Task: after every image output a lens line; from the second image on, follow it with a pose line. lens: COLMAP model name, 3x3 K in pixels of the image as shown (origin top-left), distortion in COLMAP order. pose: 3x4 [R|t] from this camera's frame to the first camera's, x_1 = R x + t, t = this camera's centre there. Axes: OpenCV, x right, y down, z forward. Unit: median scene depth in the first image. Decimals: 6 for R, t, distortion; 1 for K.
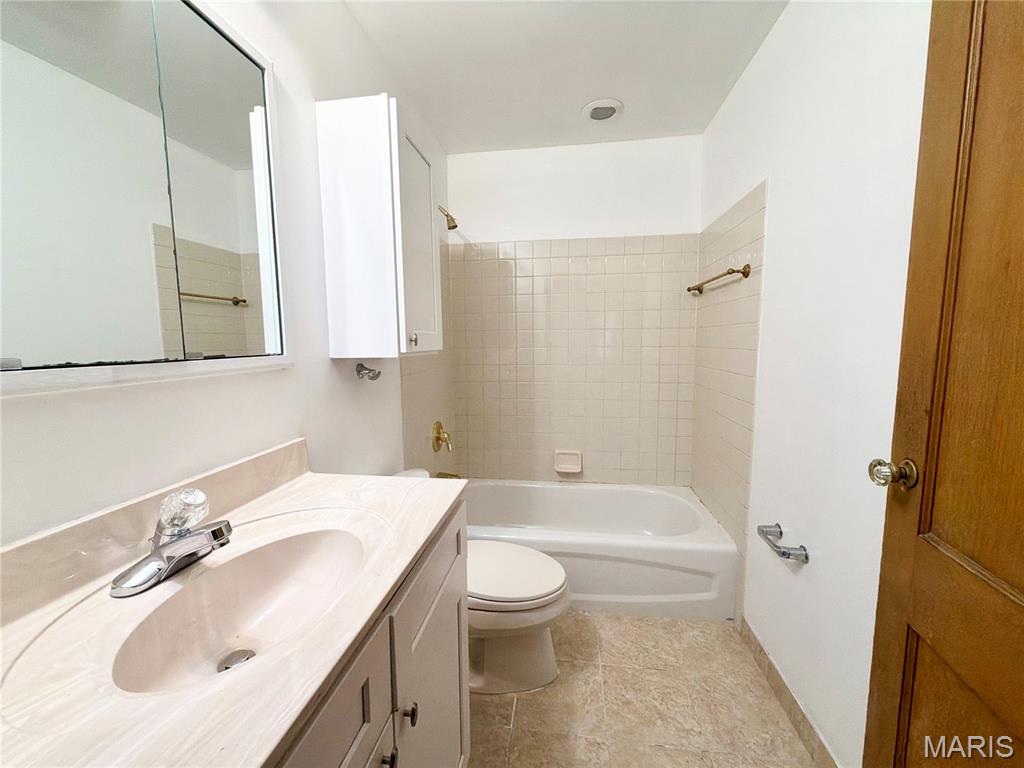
lens RADIAL K [[405.7, 0, 512.0], [0, 405.7, 384.0], [0, 0, 1]] dist [-0.001918, -0.000263]
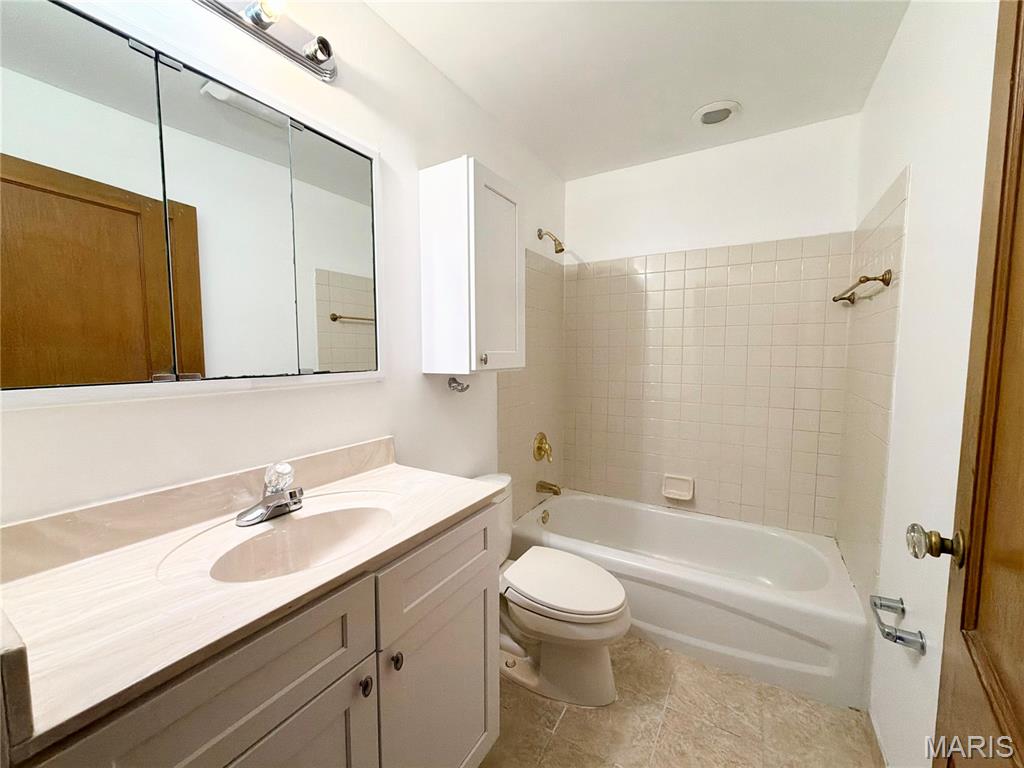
lens RADIAL K [[405.7, 0, 512.0], [0, 405.7, 384.0], [0, 0, 1]] dist [-0.001918, -0.000263]
pose [[0.922739, 0.038796, -0.383468, 0.243277], [-0.049061, 0.998651, -0.017021, -0.020276], [0.382290, 0.034520, 0.923397, -0.028043]]
